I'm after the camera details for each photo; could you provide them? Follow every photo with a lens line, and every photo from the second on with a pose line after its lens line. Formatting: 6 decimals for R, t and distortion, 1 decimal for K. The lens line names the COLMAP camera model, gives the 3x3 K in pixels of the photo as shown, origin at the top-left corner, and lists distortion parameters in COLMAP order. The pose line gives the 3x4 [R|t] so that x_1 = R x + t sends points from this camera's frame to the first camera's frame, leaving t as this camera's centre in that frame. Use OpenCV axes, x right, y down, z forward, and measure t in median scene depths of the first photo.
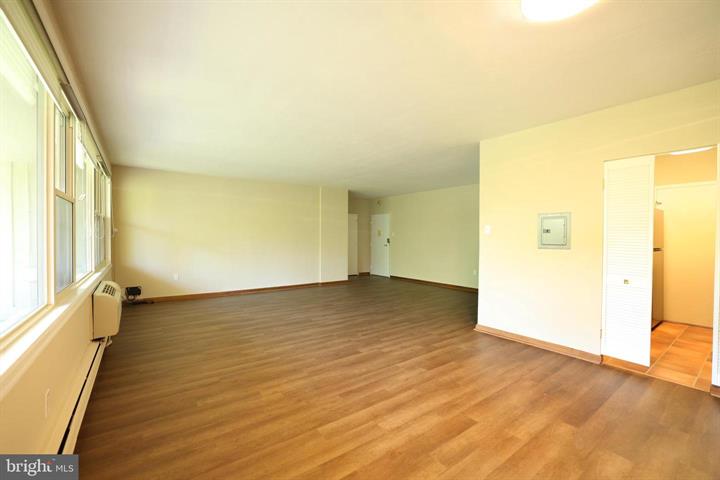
lens RADIAL K [[305.8, 0, 363.9], [0, 305.8, 241.0], [0, 0, 1]] dist [-0.041544, 0.000308]
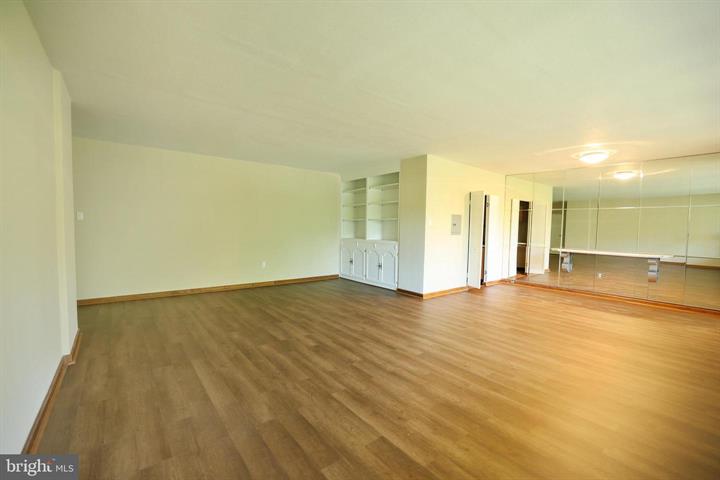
lens RADIAL K [[305.8, 0, 363.9], [0, 305.8, 241.0], [0, 0, 1]] dist [-0.041544, 0.000308]
pose [[-0.032932, -0.051187, 0.998146, -1.039123], [-0.015658, 0.998592, 0.050693, -0.020672], [-0.999335, -0.013959, -0.033687, 1.464441]]
